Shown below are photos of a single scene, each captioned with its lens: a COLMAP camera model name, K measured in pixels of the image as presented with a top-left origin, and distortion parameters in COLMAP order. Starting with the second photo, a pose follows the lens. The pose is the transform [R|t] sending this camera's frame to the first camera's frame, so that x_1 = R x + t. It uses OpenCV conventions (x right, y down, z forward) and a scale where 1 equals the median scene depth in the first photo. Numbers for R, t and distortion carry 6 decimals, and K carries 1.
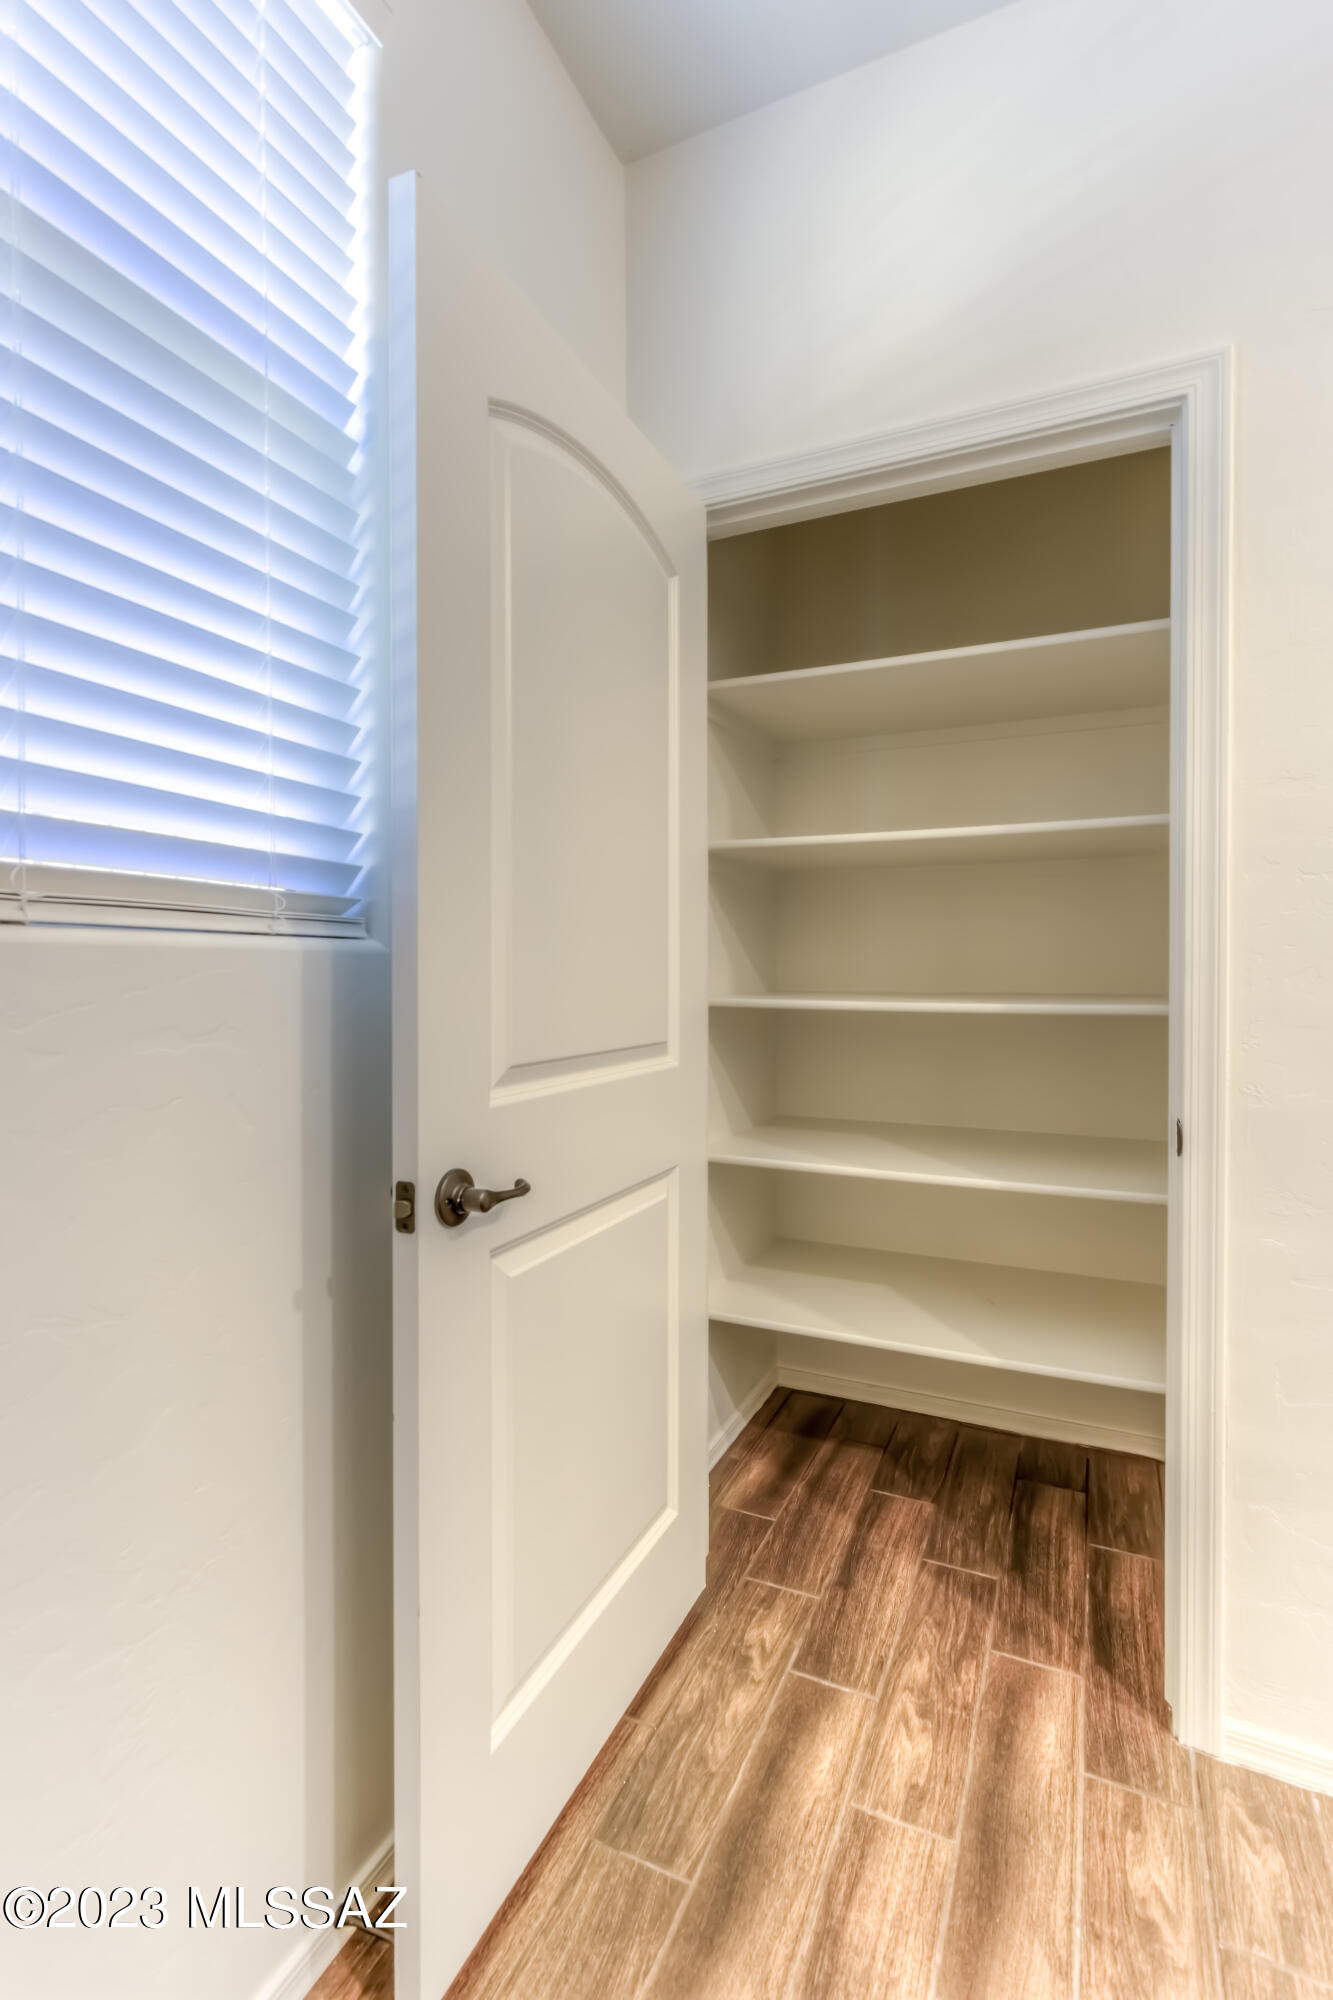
lens RADIAL K [[925.2, 0, 660.4], [0, 925.2, 992.9], [0, 0, 1]] dist [0.004057, 0.000020]
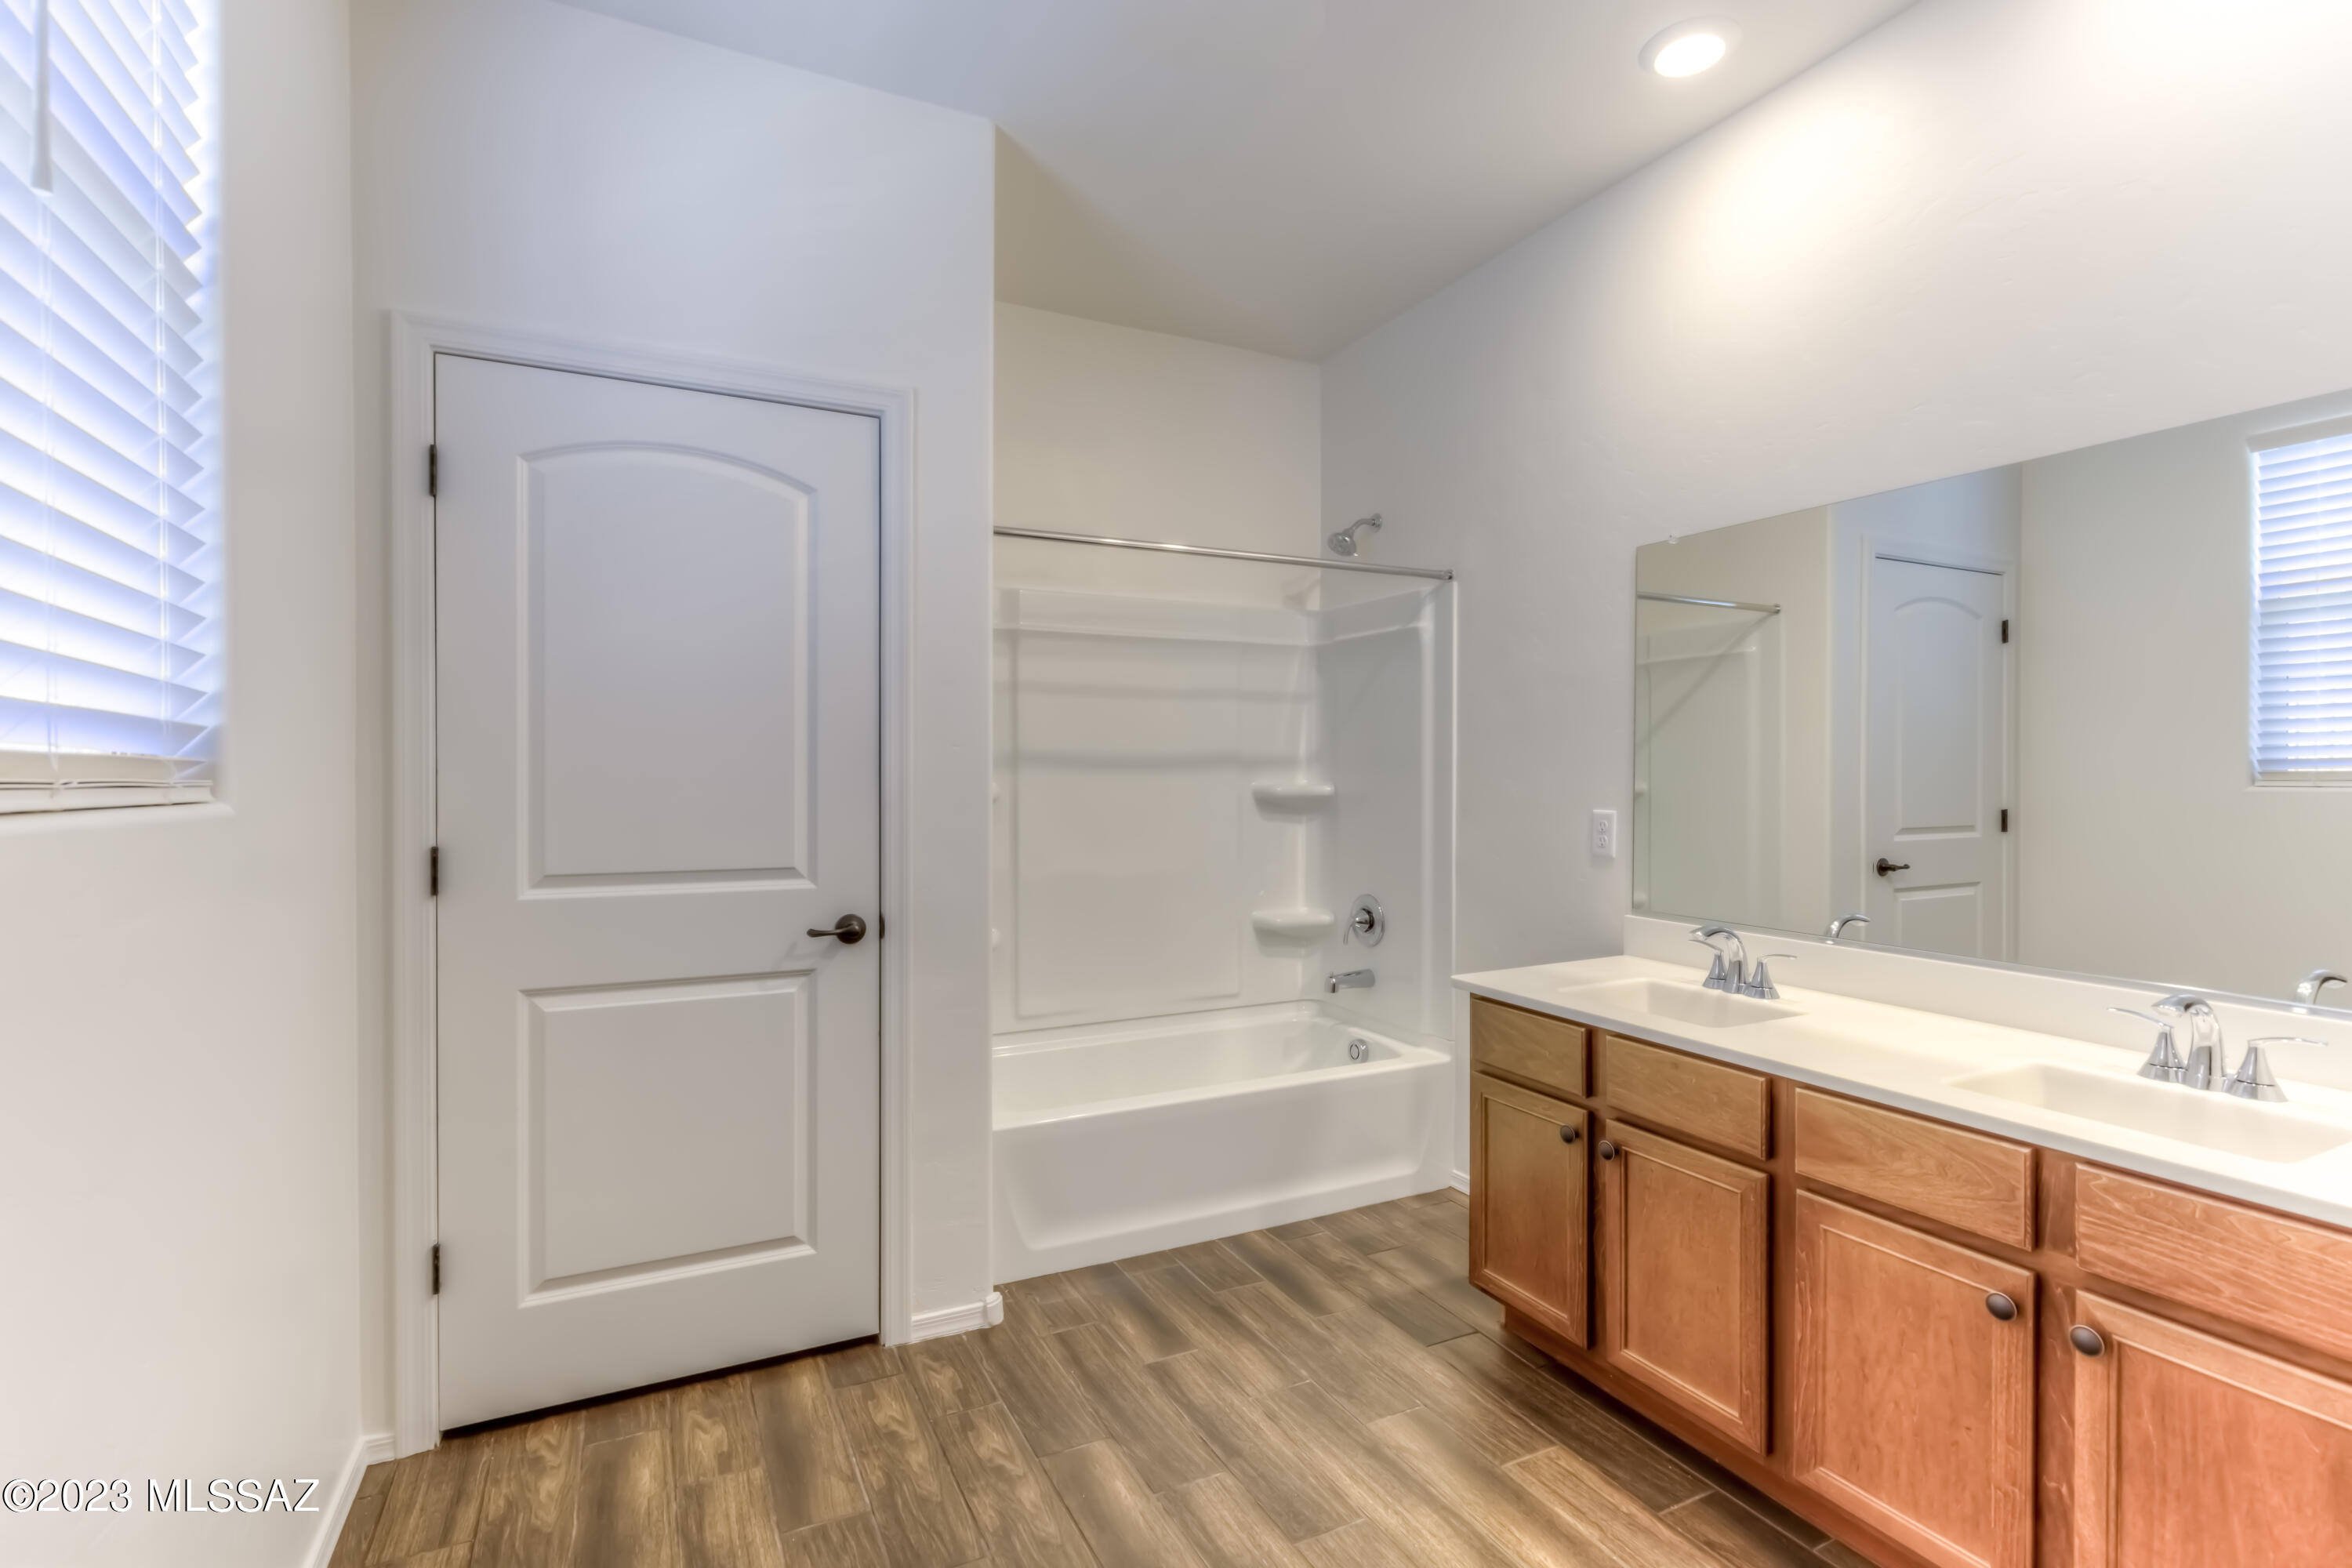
lens RADIAL K [[1088.0, 0, 1186.5], [0, 1088.0, 803.7], [0, 0, 1]] dist [0.004057, 0.000020]
pose [[0.607377, -0.002340, 0.794411, -0.569906], [0.000414, 0.999996, 0.002629, -0.055595], [-0.794414, -0.001268, 0.607375, -0.459072]]
